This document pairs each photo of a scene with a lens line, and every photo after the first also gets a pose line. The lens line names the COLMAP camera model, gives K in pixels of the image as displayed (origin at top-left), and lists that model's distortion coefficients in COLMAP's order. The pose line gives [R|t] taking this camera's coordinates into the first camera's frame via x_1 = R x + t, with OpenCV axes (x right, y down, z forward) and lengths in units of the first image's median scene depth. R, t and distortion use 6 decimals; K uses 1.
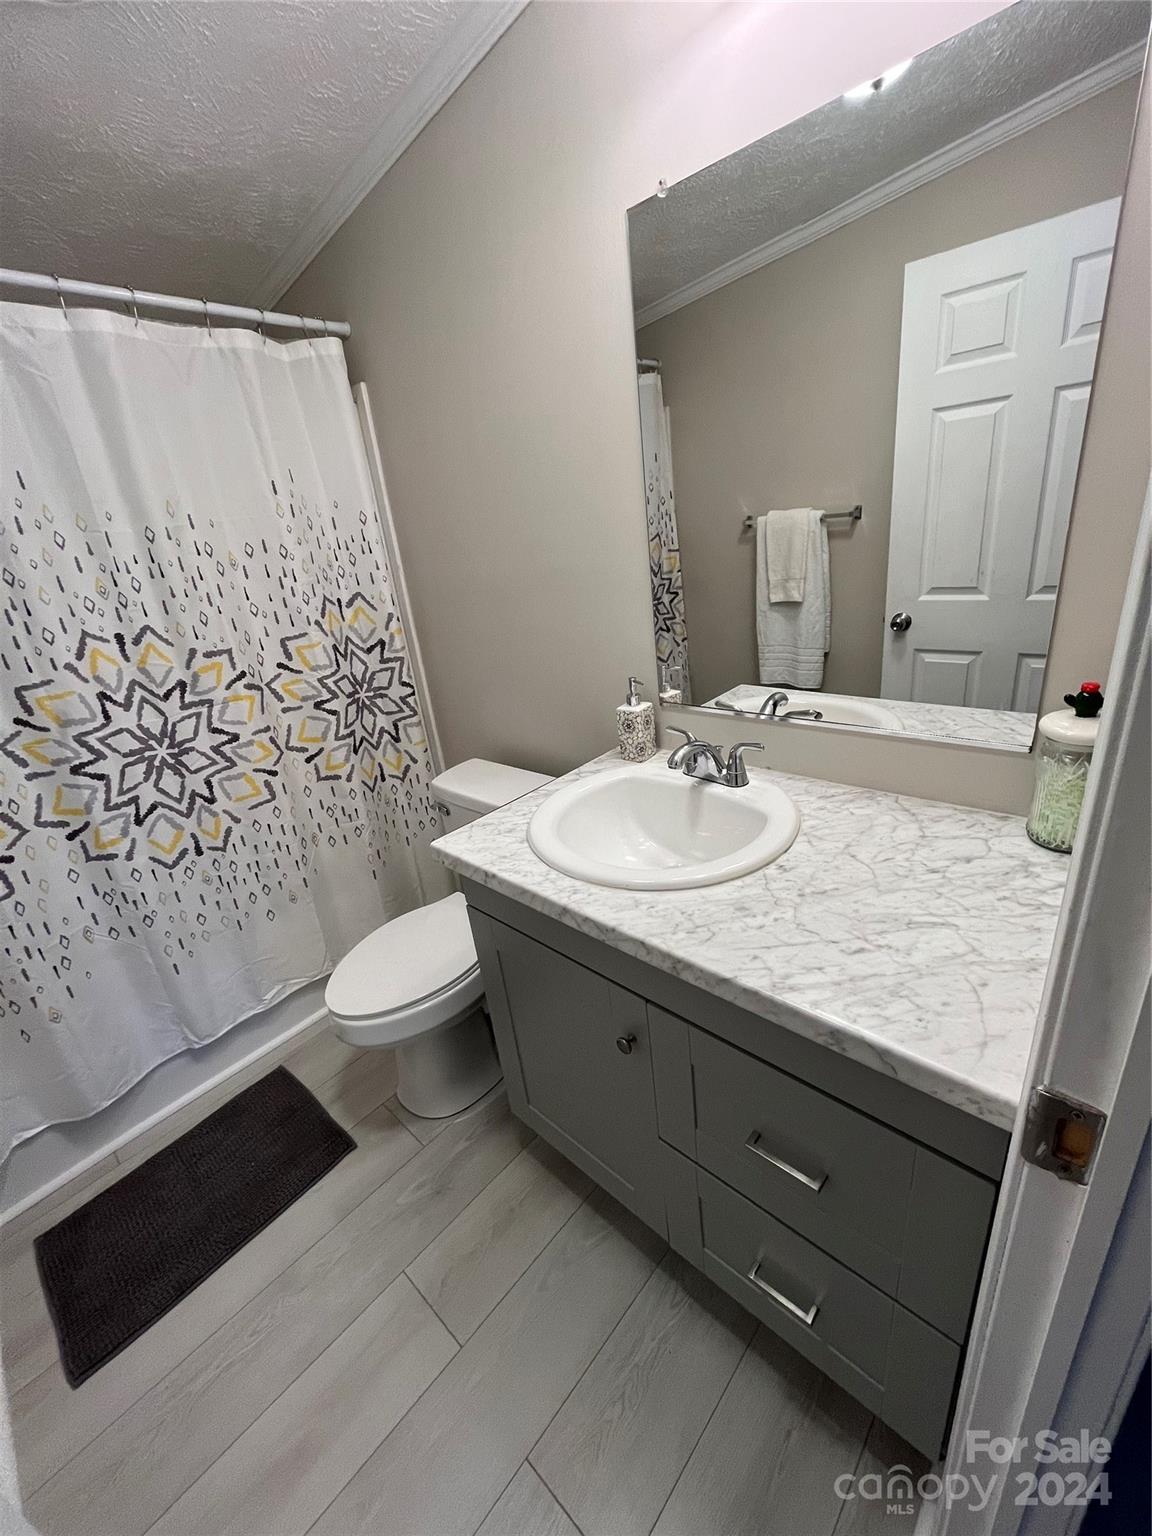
lens RADIAL K [[618.2, 0, 581.5], [0, 618.2, 770.3], [0, 0, 1]] dist [-0.008297, -0.000874]
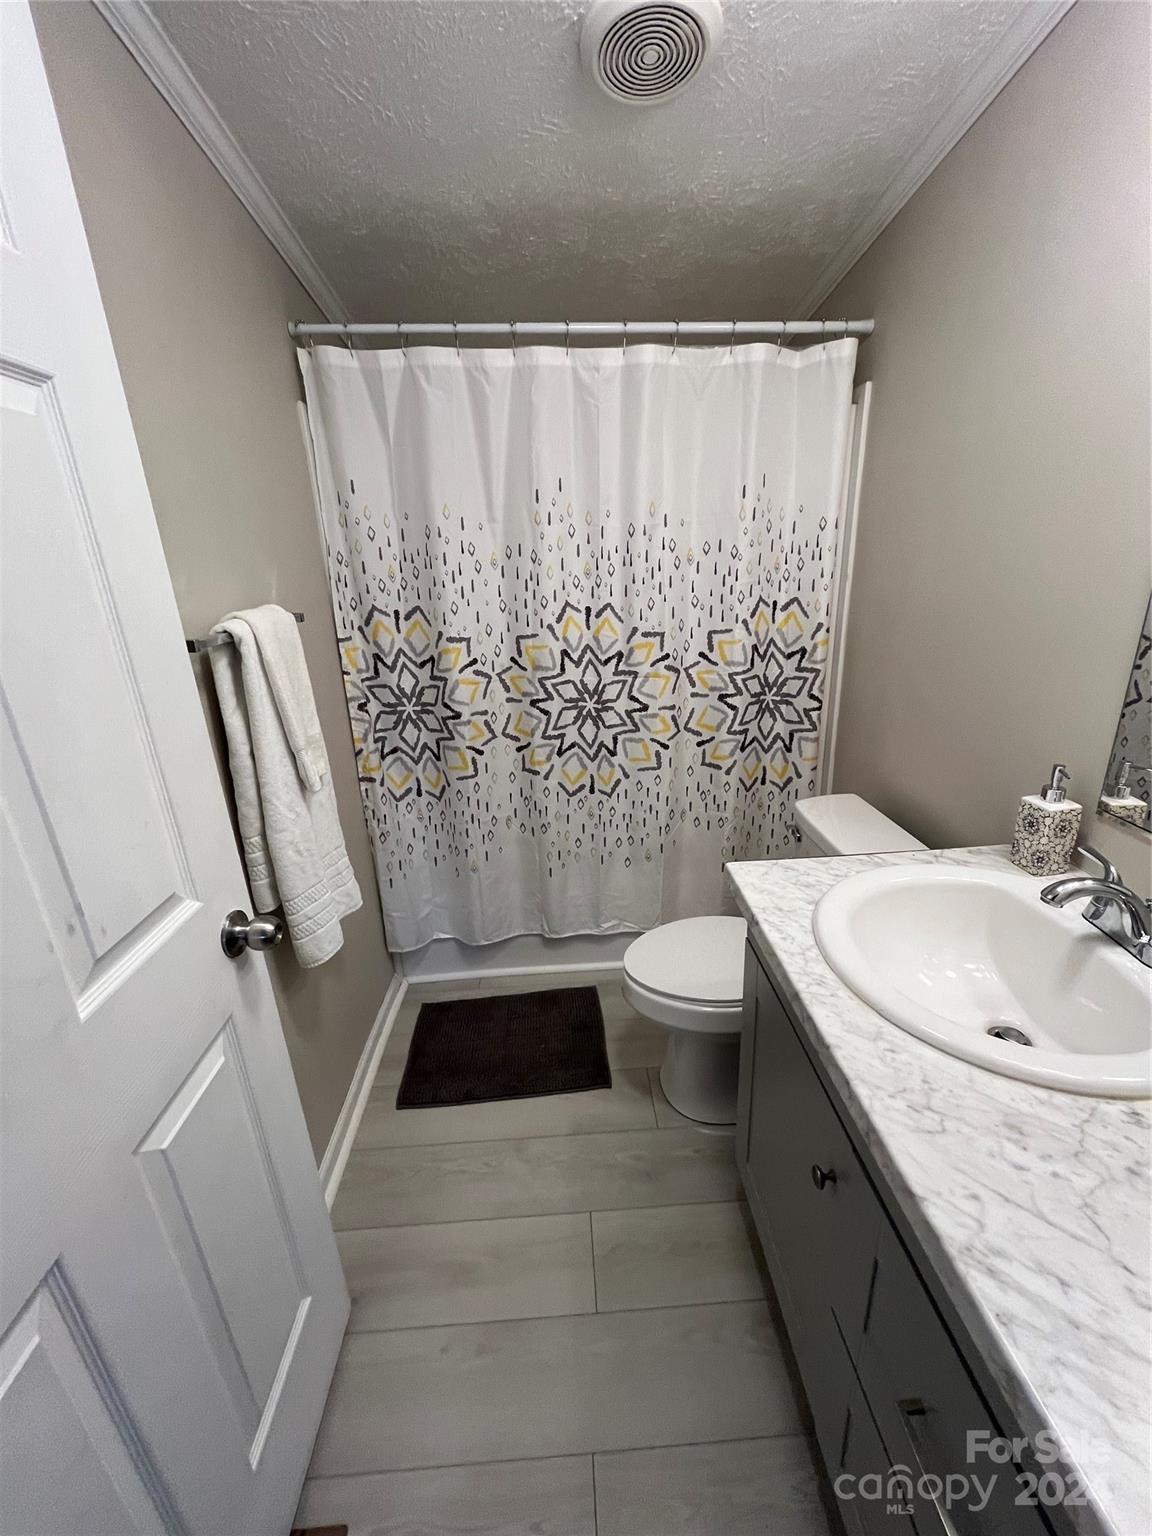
lens RADIAL K [[618.2, 0, 577.7], [0, 618.2, 766.8], [0, 0, 1]] dist [-0.008297, -0.000874]
pose [[0.704690, 0.306189, -0.640048, 0.134544], [-0.296454, 0.946637, 0.126462, -0.063609], [0.644614, 0.100628, 0.757856, 0.059637]]
